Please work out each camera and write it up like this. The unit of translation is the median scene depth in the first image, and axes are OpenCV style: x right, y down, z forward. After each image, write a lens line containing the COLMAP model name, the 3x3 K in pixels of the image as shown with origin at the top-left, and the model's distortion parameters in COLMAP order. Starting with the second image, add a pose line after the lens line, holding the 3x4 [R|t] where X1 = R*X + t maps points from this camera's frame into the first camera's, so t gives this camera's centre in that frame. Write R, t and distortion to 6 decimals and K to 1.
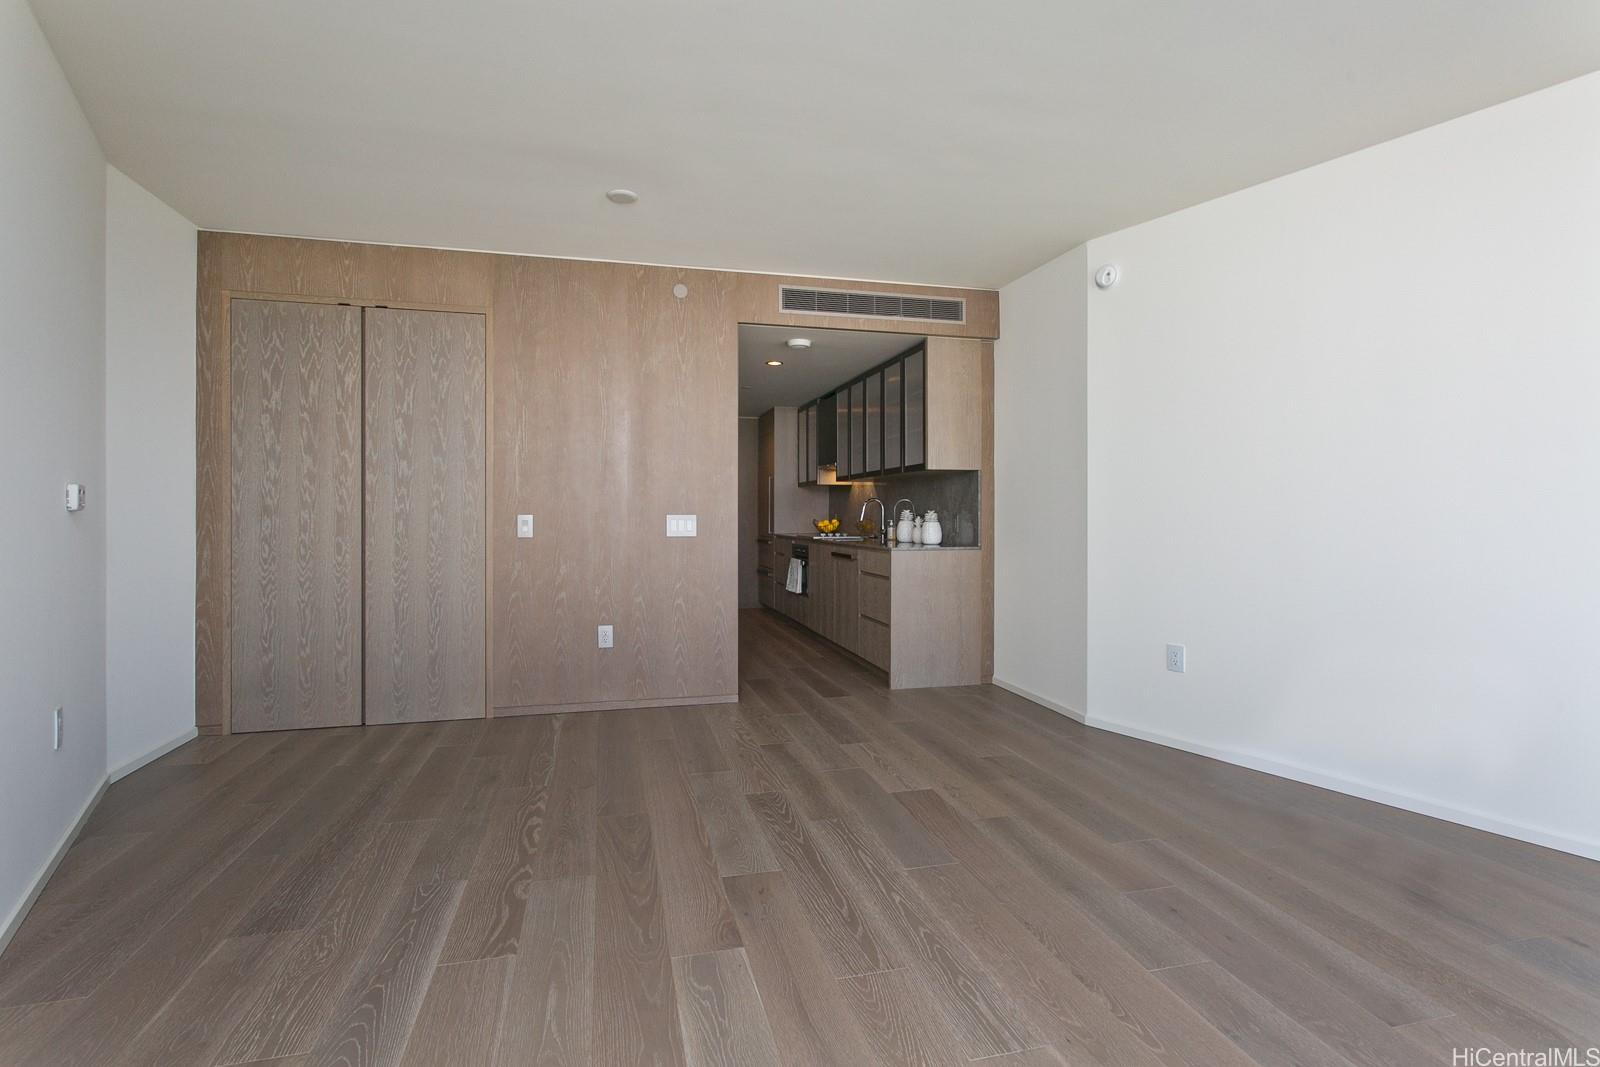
lens RADIAL K [[804.2, 0, 831.6], [0, 804.2, 515.2], [0, 0, 1]] dist [-0.001138, -0.000249]
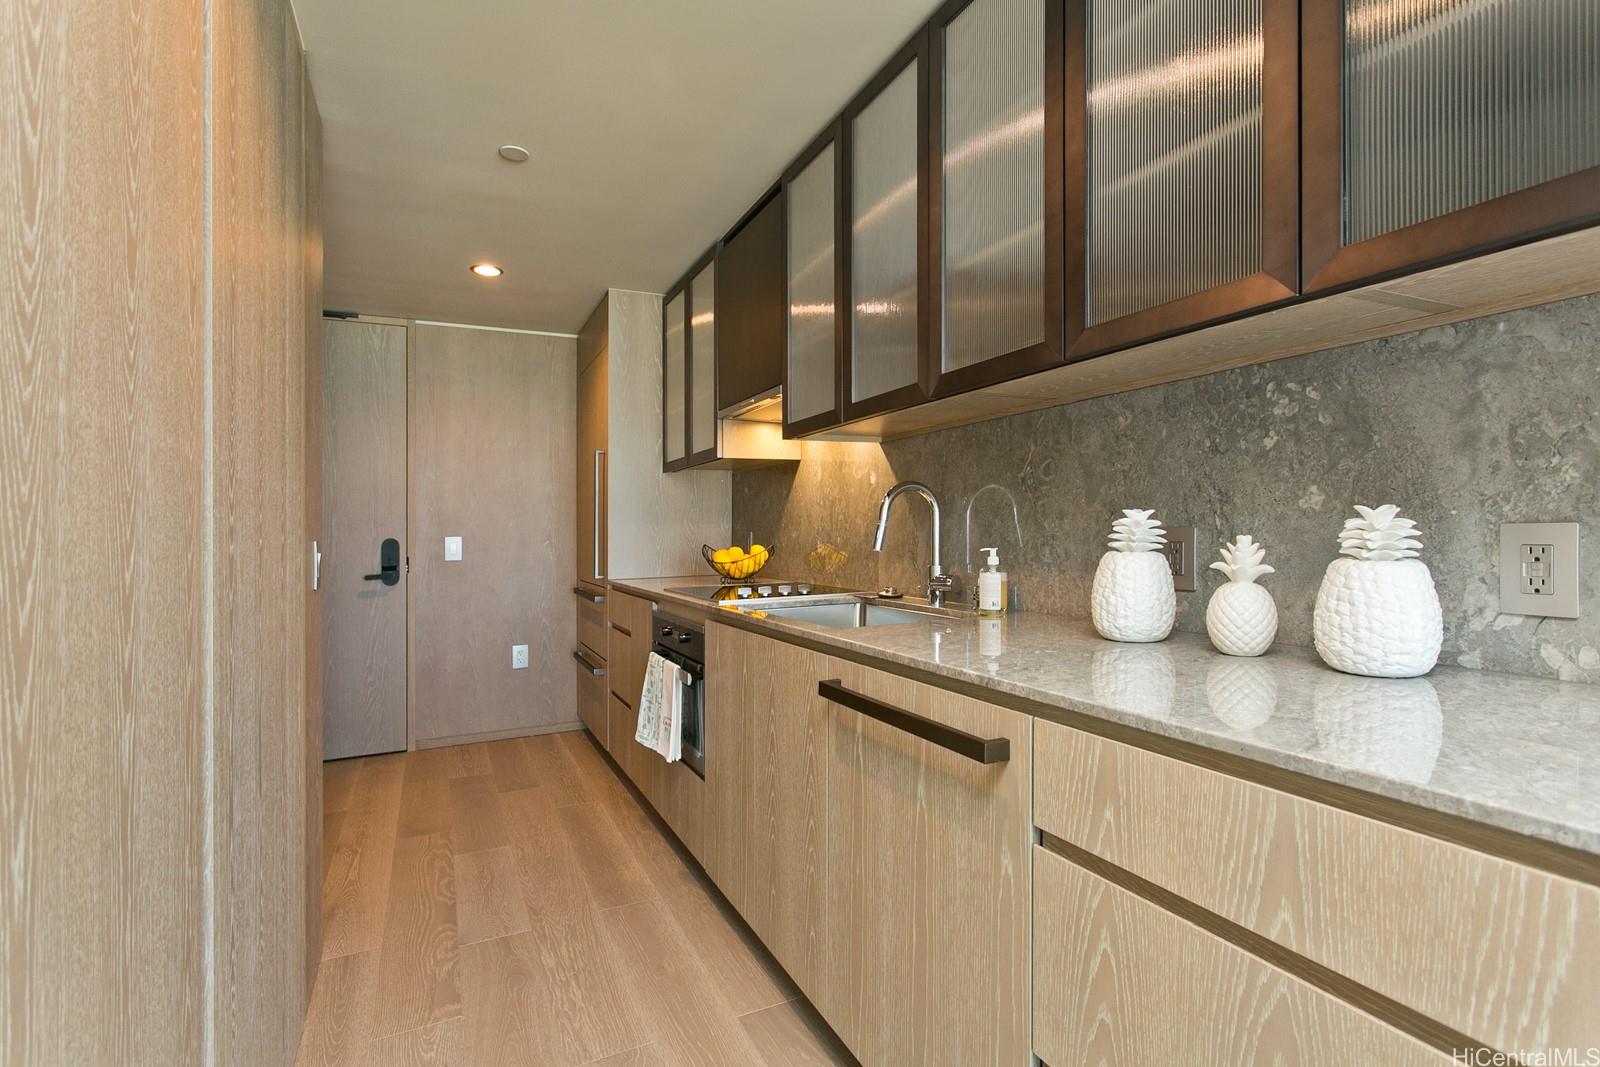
lens RADIAL K [[804.2, 0, 831.6], [0, 804.2, 515.2], [0, 0, 1]] dist [-0.001138, -0.000249]
pose [[0.984415, -0.002303, 0.175845, -0.034095], [0.007059, 0.999626, -0.026423, 0.000997], [-0.175718, 0.027252, 0.984063, 0.645696]]
